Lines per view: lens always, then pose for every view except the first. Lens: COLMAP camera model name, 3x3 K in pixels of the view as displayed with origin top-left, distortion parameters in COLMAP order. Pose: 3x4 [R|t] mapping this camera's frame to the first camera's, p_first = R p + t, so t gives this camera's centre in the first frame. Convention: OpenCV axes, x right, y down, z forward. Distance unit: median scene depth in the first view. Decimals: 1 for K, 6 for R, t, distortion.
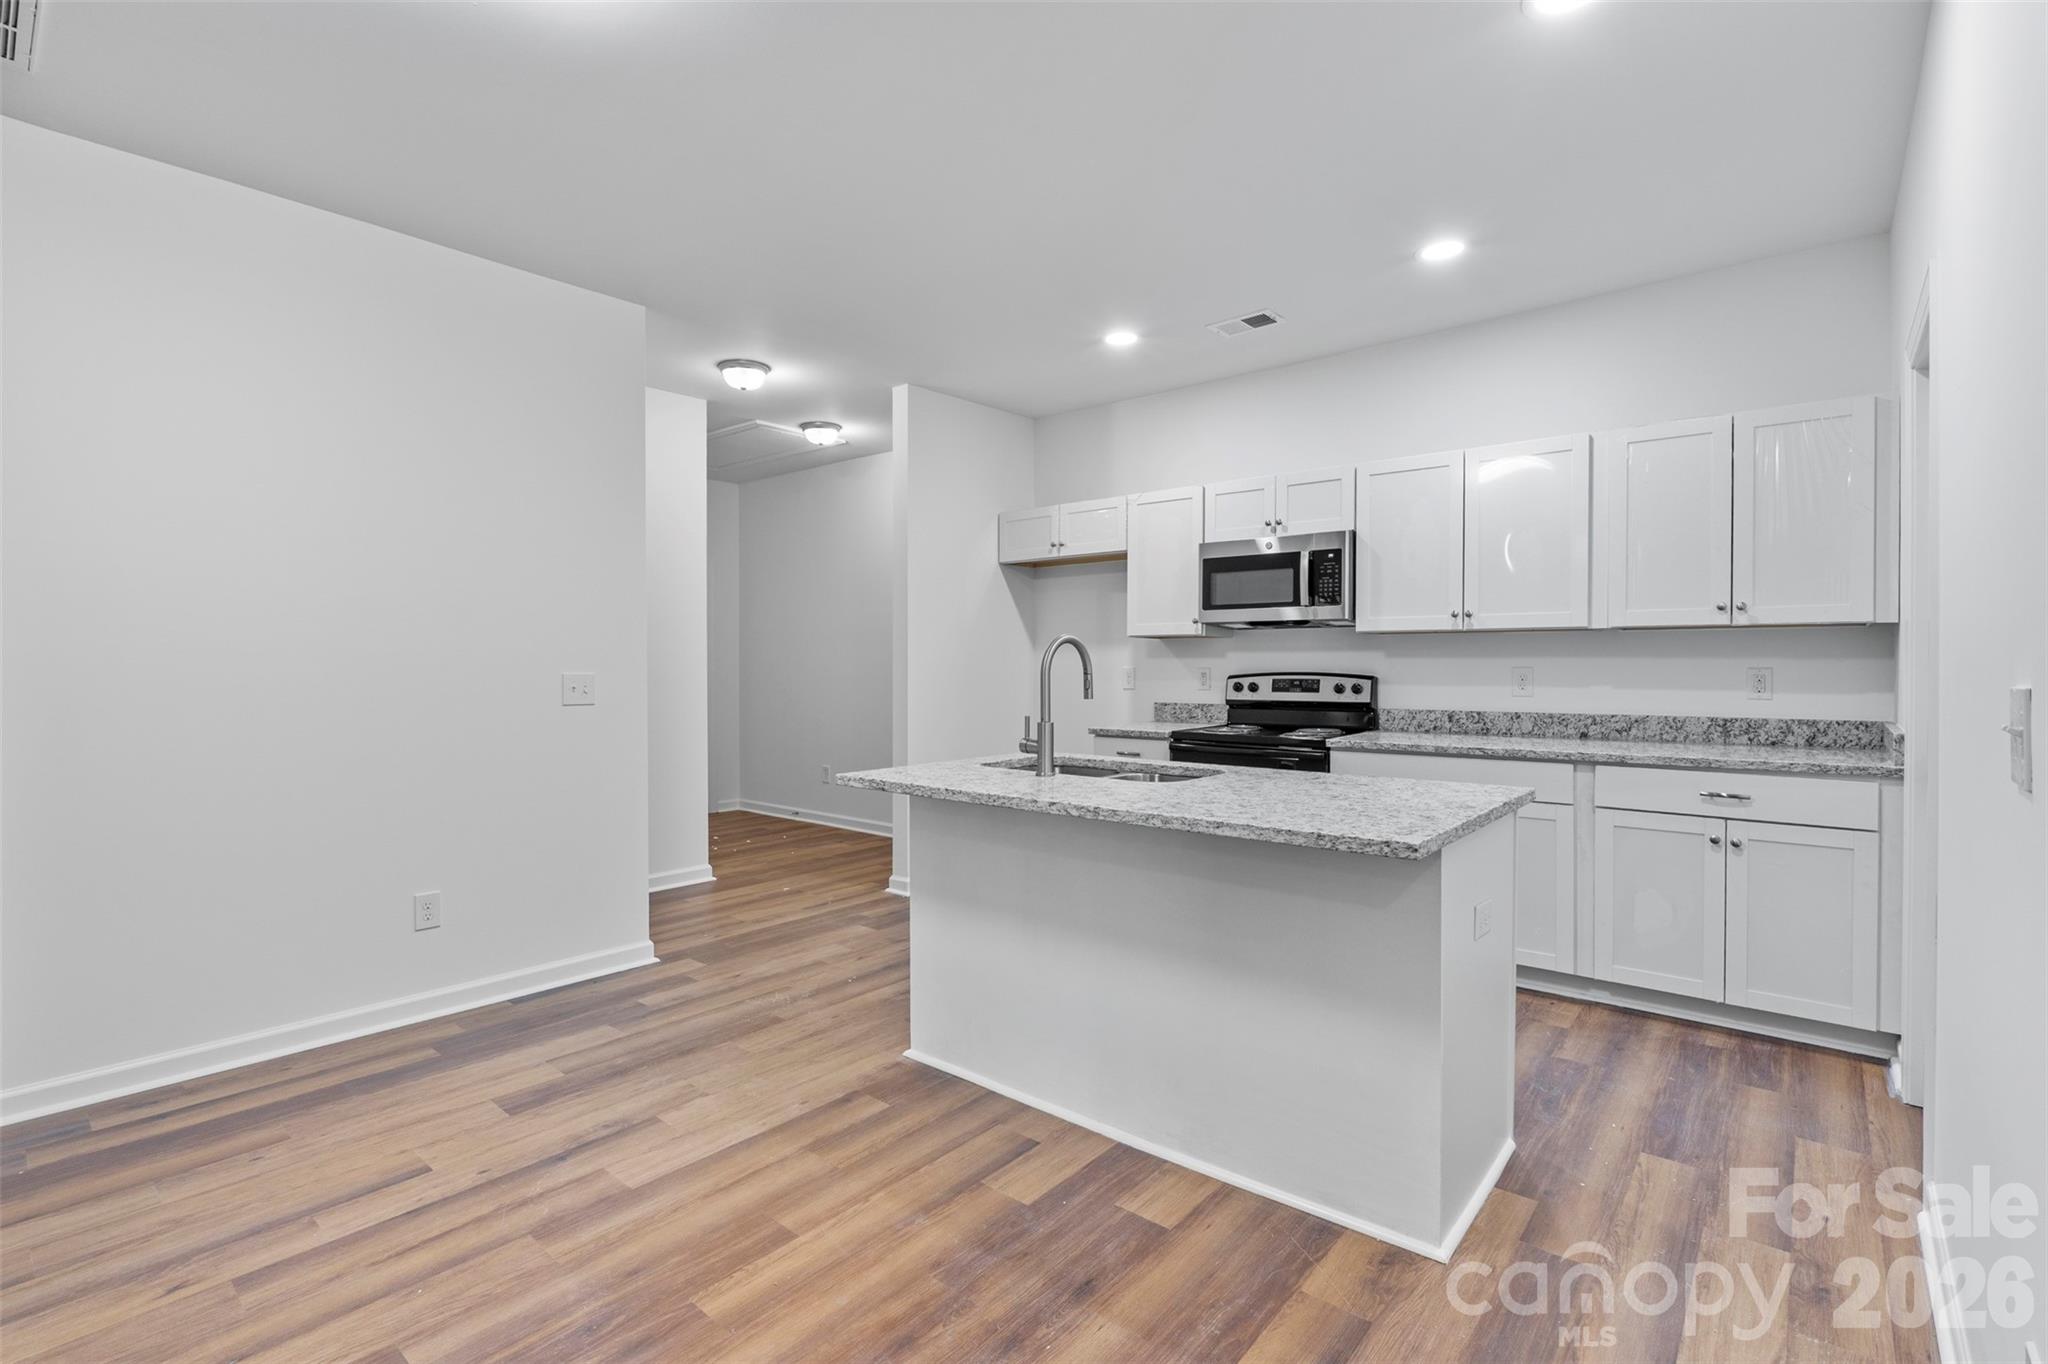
lens RADIAL K [[944.3, 0, 1029.6], [0, 944.3, 673.4], [0, 0, 1]] dist [-0.015830, -0.000041]
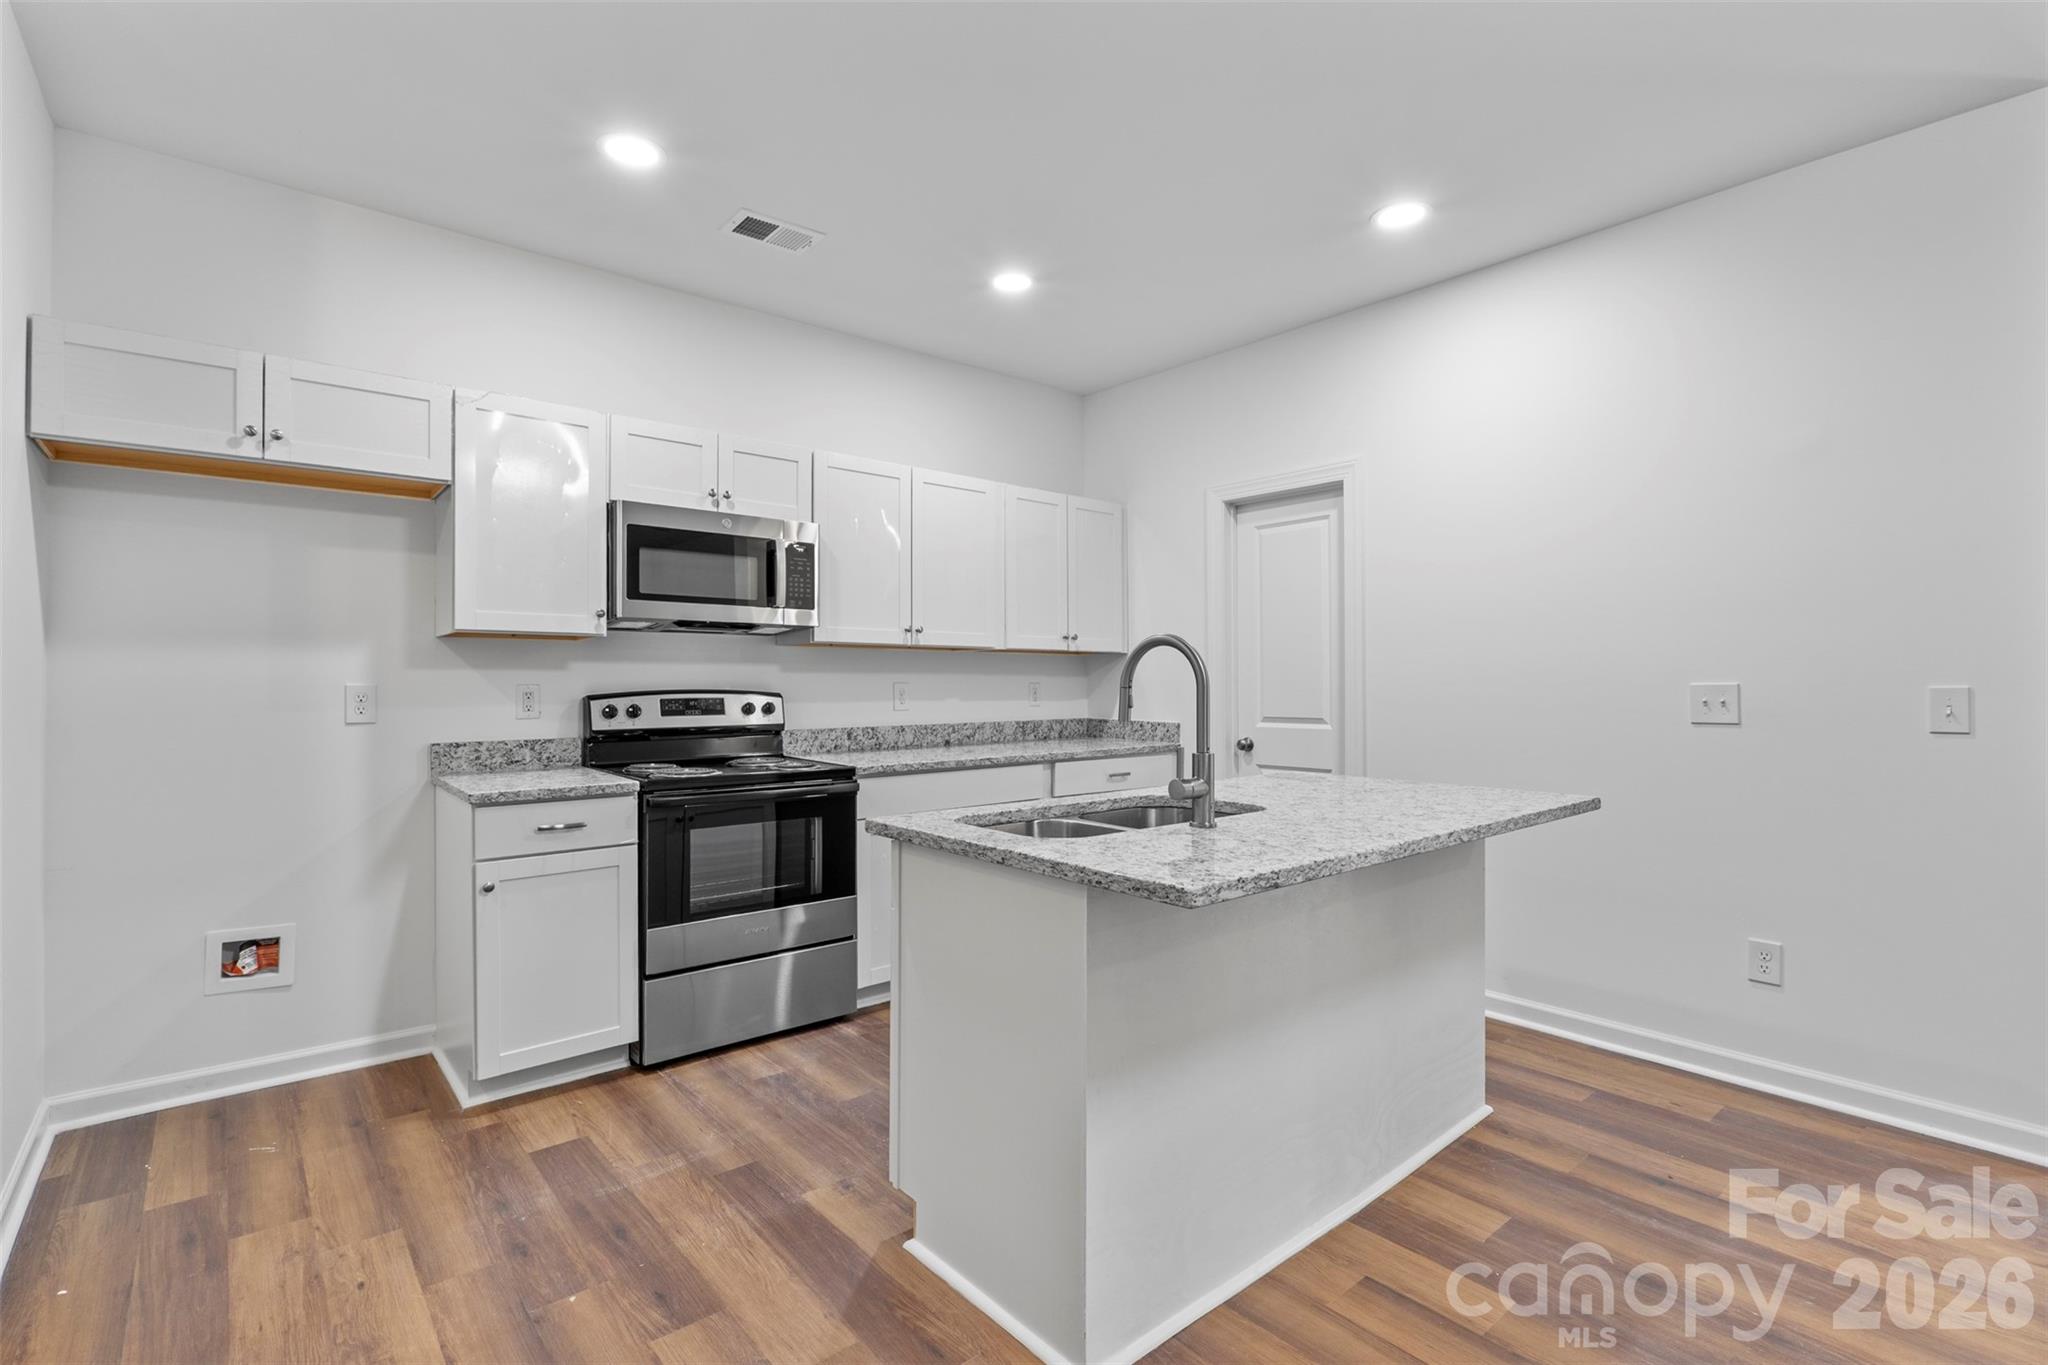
lens RADIAL K [[944.3, 0, 1029.6], [0, 944.3, 673.9], [0, 0, 1]] dist [-0.015830, -0.000041]
pose [[0.166289, 0.010046, 0.986026, -0.474001], [0.010876, 0.999869, -0.012021, -0.001978], [-0.986017, 0.012723, 0.166158, 0.657474]]
